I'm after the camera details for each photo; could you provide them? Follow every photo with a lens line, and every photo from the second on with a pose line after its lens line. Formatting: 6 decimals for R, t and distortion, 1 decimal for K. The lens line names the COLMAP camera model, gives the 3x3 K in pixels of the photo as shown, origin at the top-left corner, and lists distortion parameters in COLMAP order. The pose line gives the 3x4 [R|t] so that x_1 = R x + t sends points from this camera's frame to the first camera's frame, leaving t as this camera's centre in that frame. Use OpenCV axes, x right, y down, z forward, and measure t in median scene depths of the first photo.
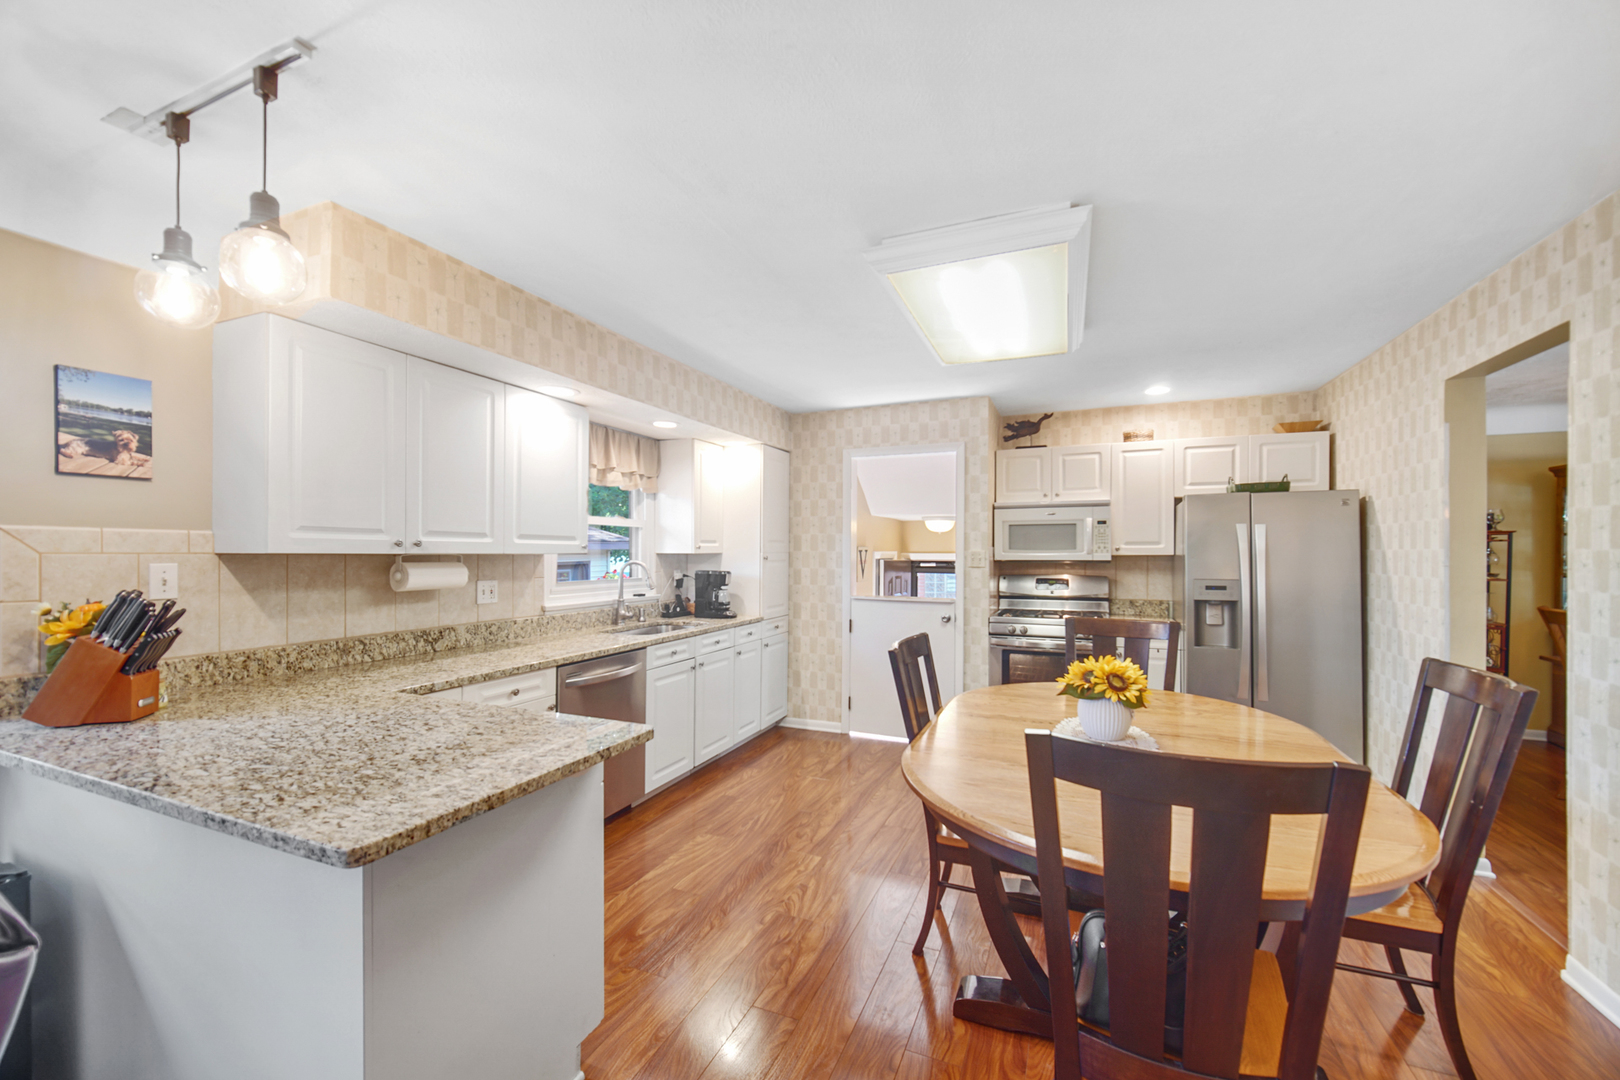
lens RADIAL K [[635.3, 0, 803.1], [0, 635.3, 551.0], [0, 0, 1]] dist [-0.002590, -0.000768]
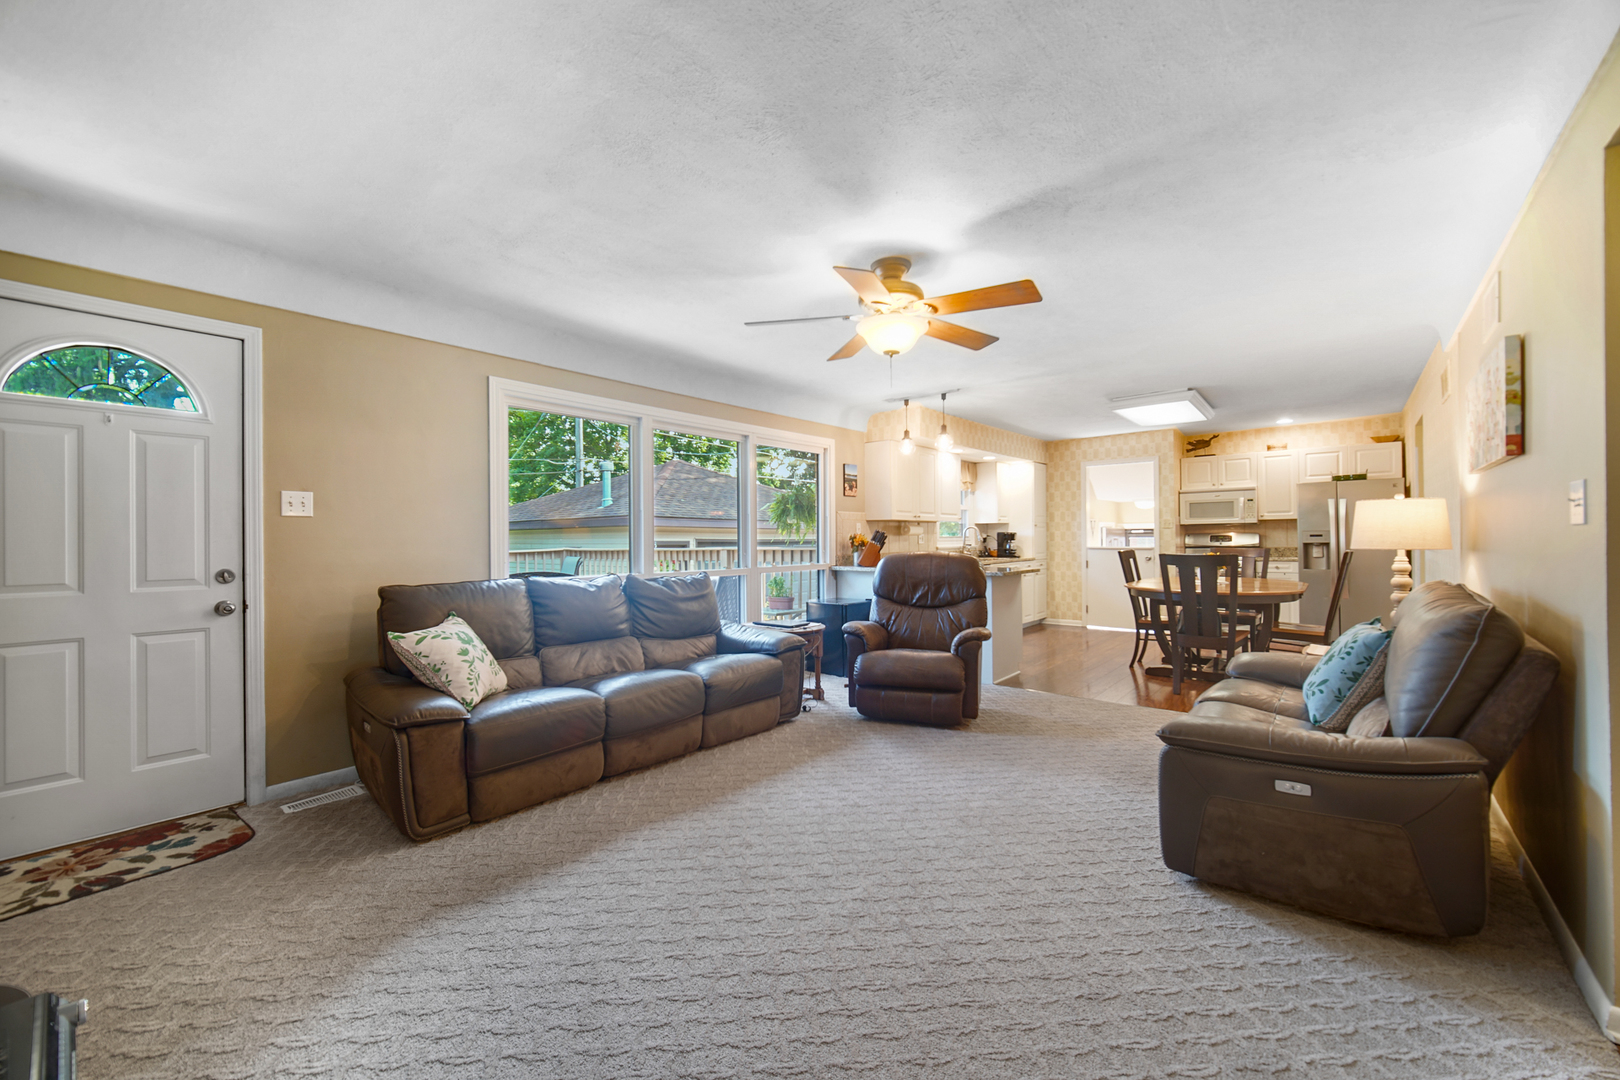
lens RADIAL K [[635.3, 0, 803.8], [0, 635.3, 535.4], [0, 0, 1]] dist [-0.002590, -0.000768]
pose [[0.955730, -0.012078, -0.293997, -0.163586], [0.011637, 0.999927, -0.003250, 0.039226], [0.294015, -0.000315, 0.955801, -0.938120]]
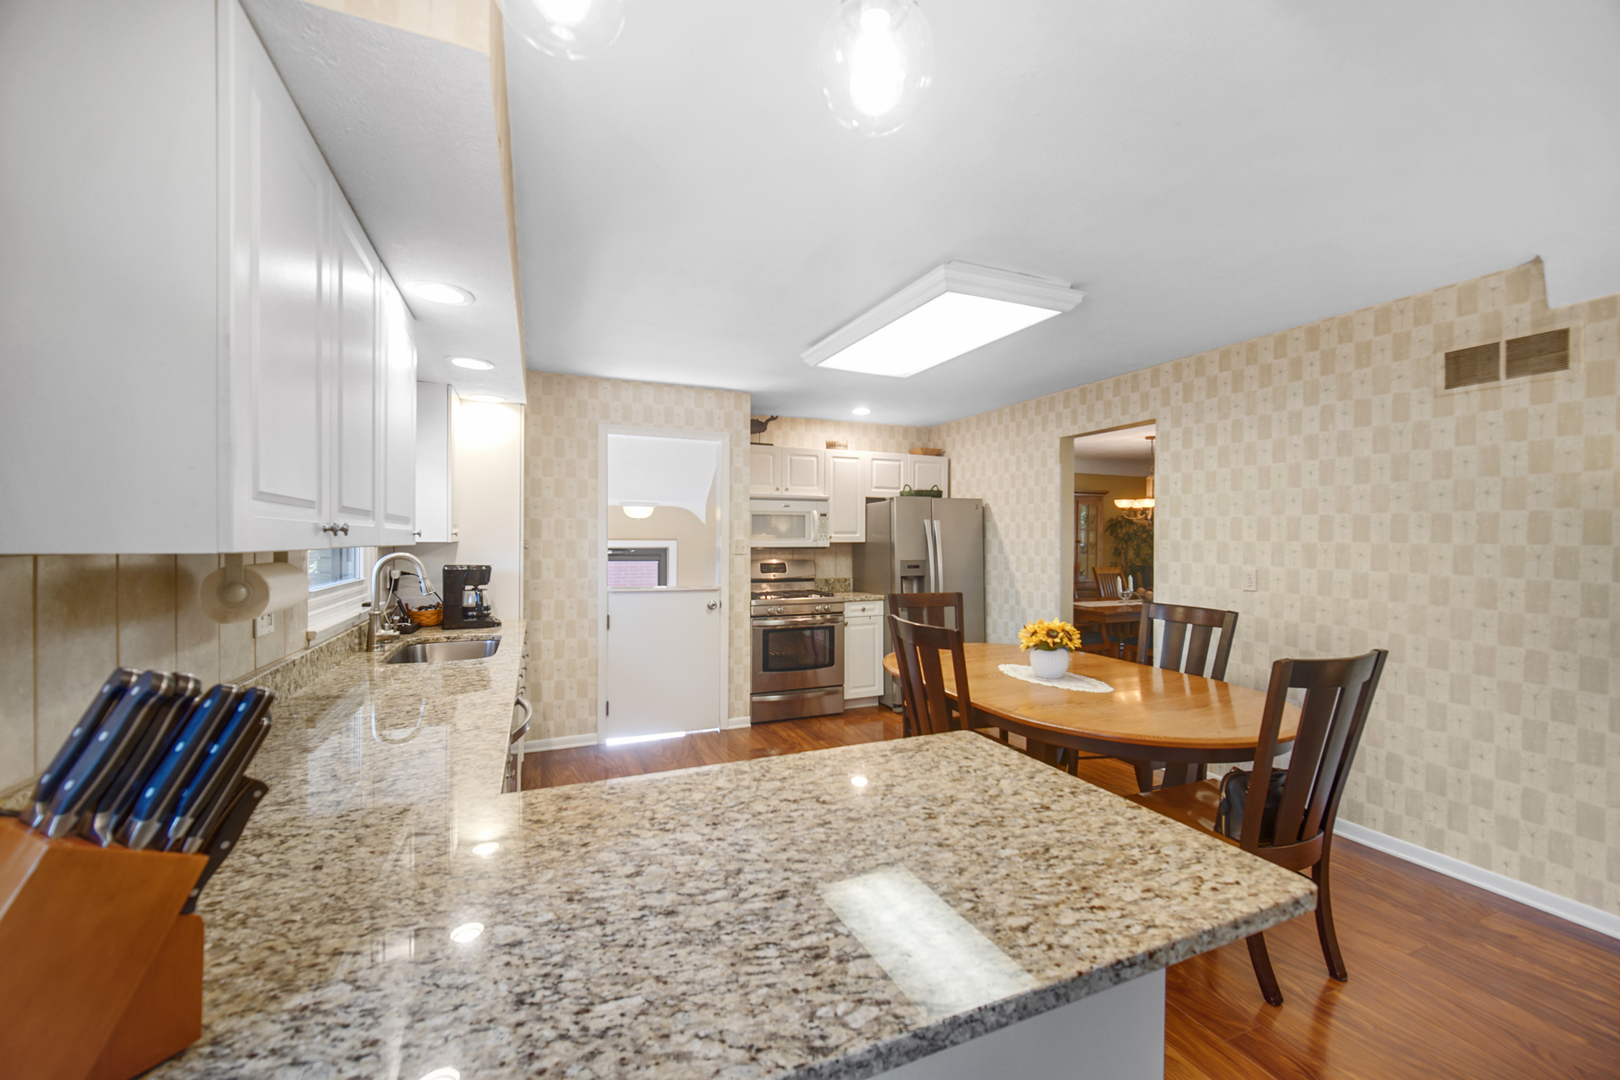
lens RADIAL K [[635.3, 0, 799.3], [0, 635.3, 544.4], [0, 0, 1]] dist [-0.002590, -0.000768]
pose [[0.696985, -0.005942, 0.717061, -0.406710], [-0.003433, 0.999927, 0.011623, -0.003542], [-0.717078, -0.010562, 0.696913, 0.198076]]
